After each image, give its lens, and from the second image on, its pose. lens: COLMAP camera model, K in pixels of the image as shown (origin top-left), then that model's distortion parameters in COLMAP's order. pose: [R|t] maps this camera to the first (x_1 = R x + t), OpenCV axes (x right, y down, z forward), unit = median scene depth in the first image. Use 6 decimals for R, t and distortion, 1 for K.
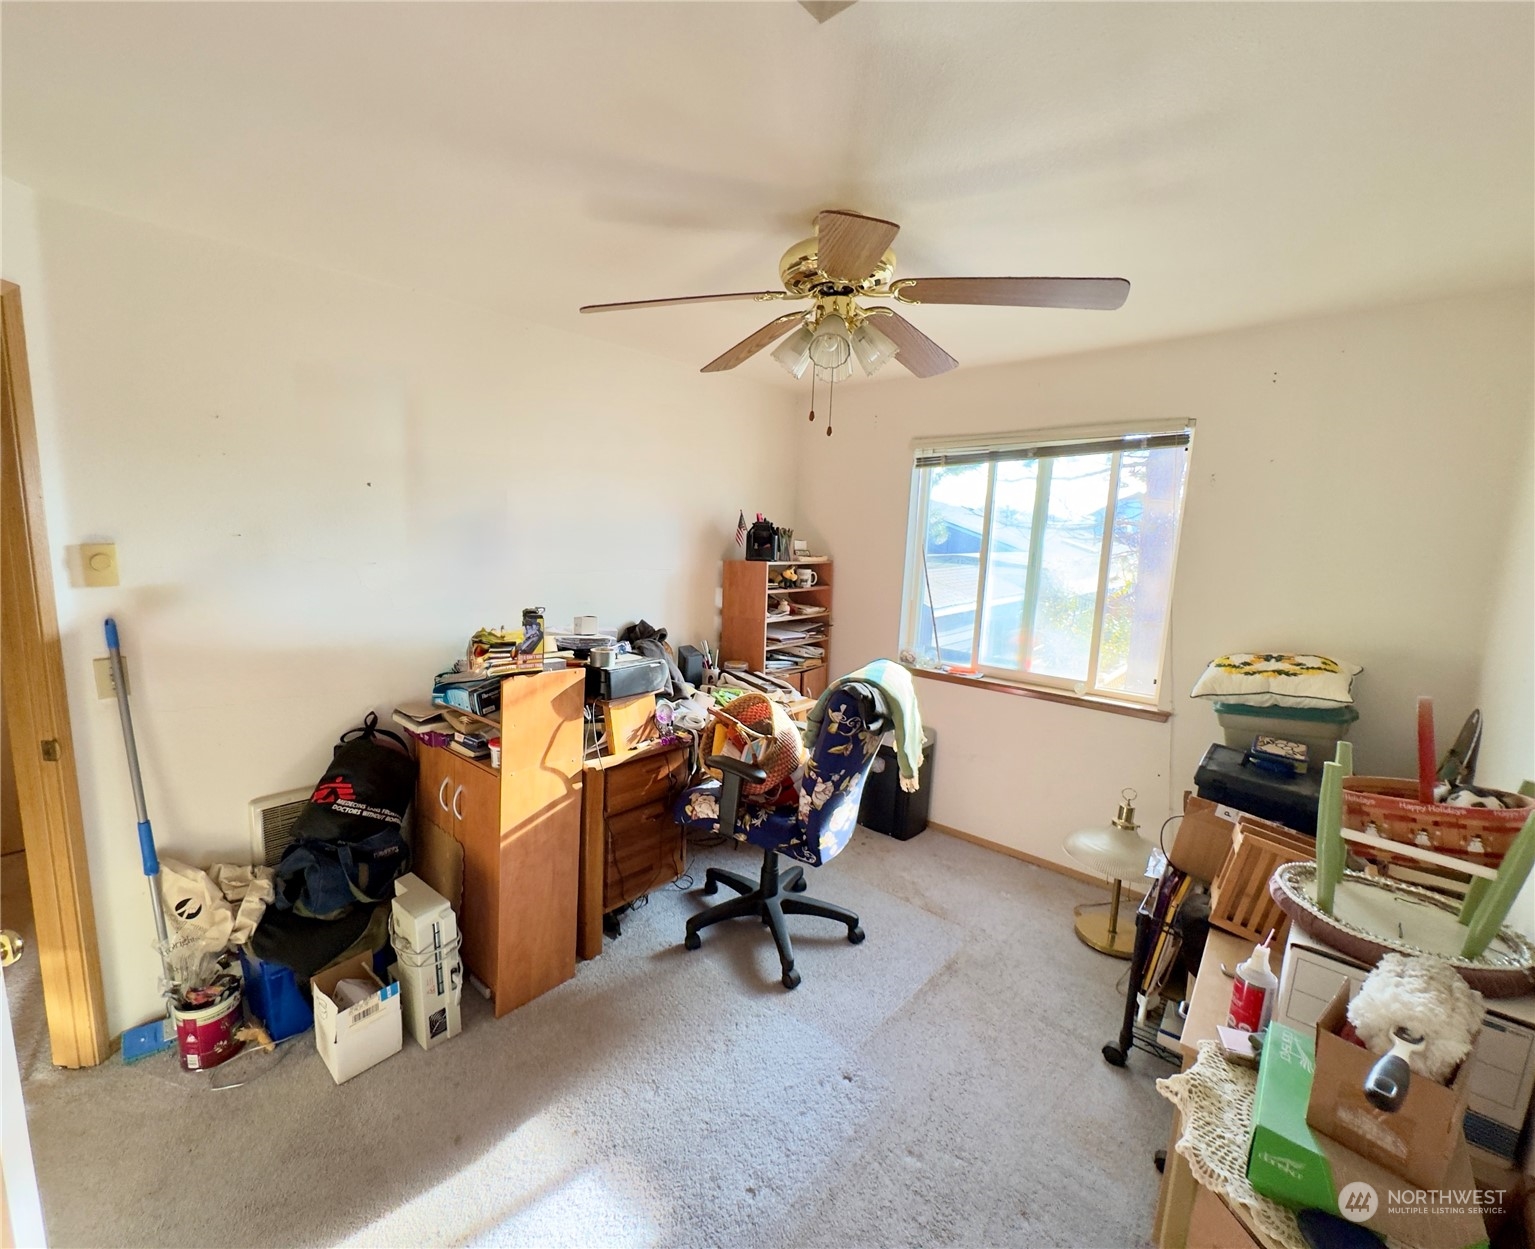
lens RADIAL K [[668.1, 0, 696.8], [0, 668.1, 624.0], [0, 0, 1]] dist [-0.001265, 0.000581]
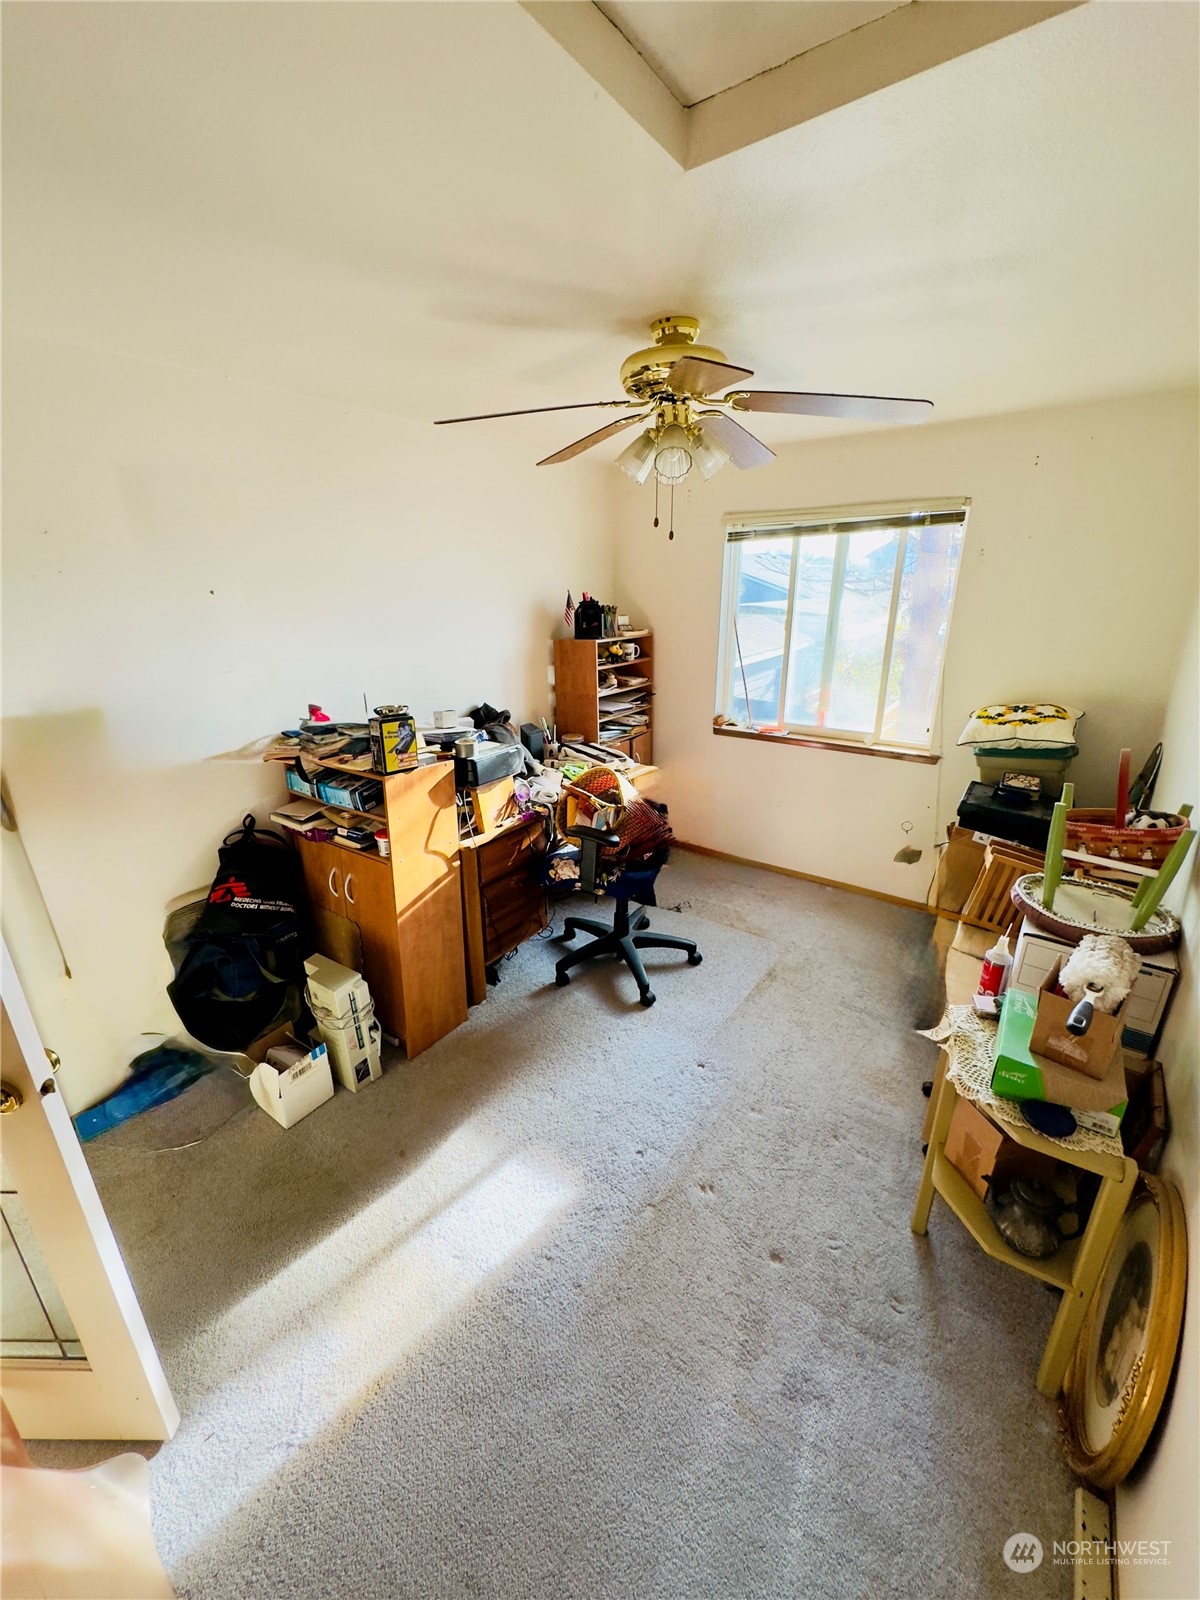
lens RADIAL K [[634.8, 0, 600.0], [0, 634.8, 800.0], [0, 0, 1]] dist [0.001111, -0.000048]
pose [[0.988103, -0.082195, 0.129985, -0.071788], [0.057434, 0.981266, 0.183899, -0.048371], [-0.142665, -0.174246, 0.974313, -0.062335]]
